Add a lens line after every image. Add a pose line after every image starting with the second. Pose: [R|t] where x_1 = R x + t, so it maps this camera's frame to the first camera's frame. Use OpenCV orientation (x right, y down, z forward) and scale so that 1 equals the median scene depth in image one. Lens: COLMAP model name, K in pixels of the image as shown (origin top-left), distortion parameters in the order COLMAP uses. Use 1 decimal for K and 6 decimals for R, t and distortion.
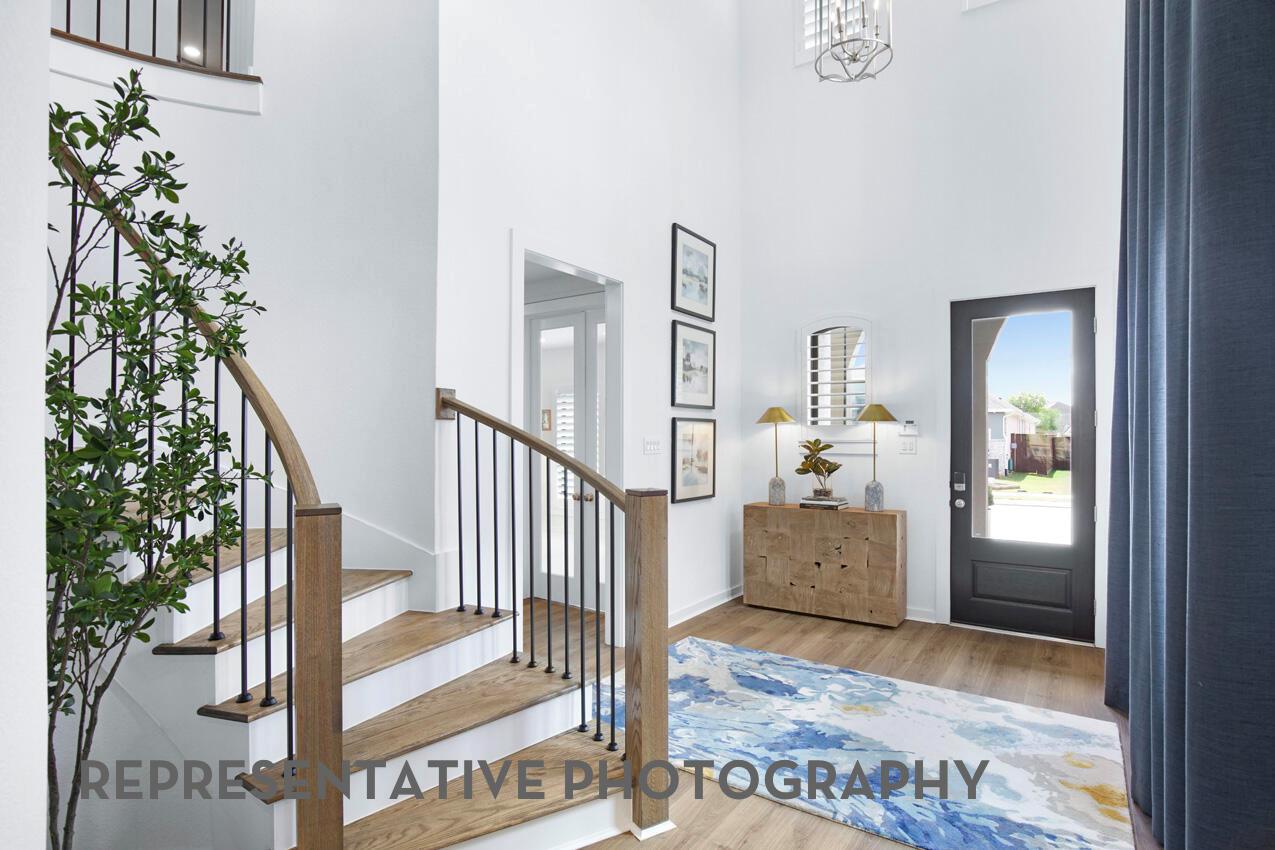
lens RADIAL K [[675.1, 0, 642.0], [0, 675.1, 430.1], [0, 0, 1]] dist [-0.002184, 0.000243]
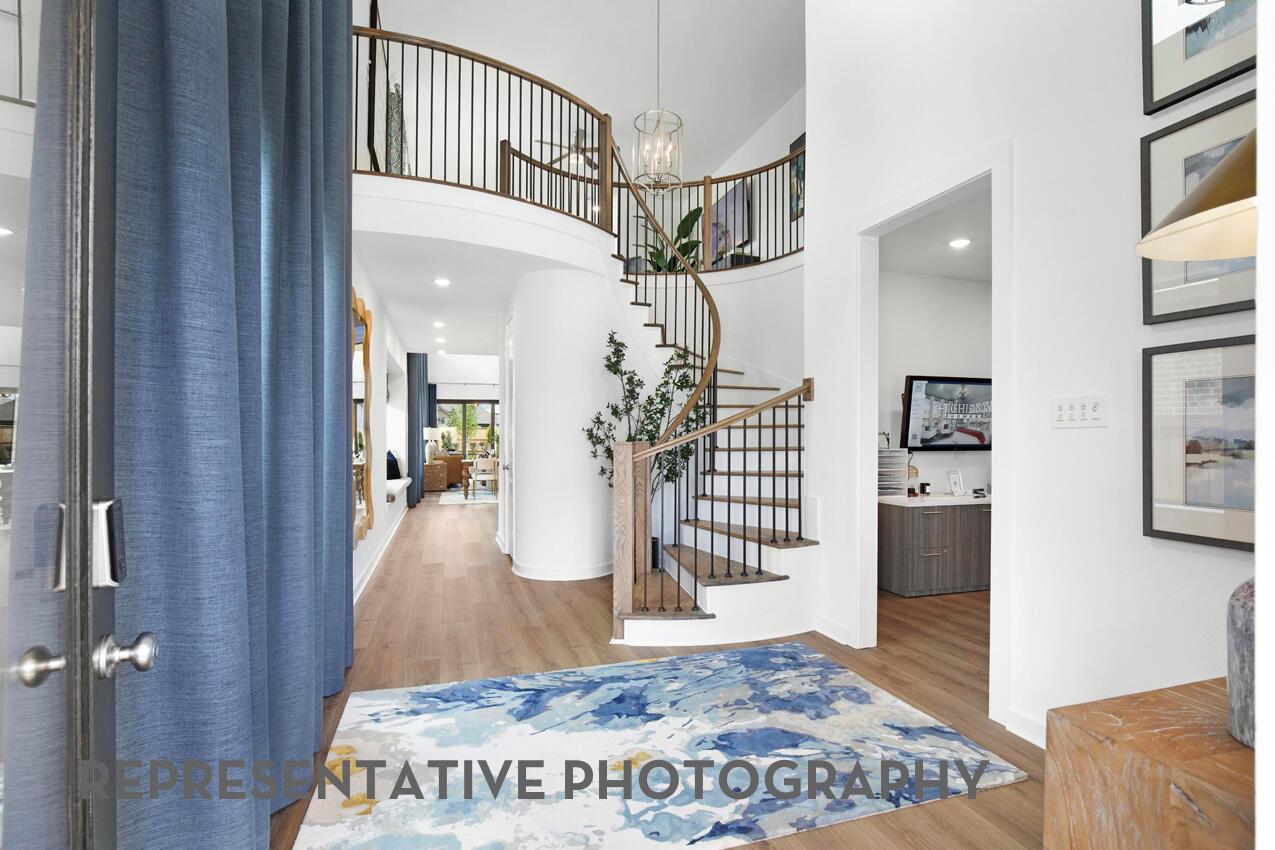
lens RADIAL K [[605.7, 0, 641.0], [0, 605.7, 432.6], [0, 0, 1]] dist [-0.002553, -0.000903]
pose [[-0.628919, -0.006733, -0.777442, 0.904295], [0.002548, 0.999939, -0.010721, 0.066581], [0.777467, -0.008723, -0.628864, 1.551162]]
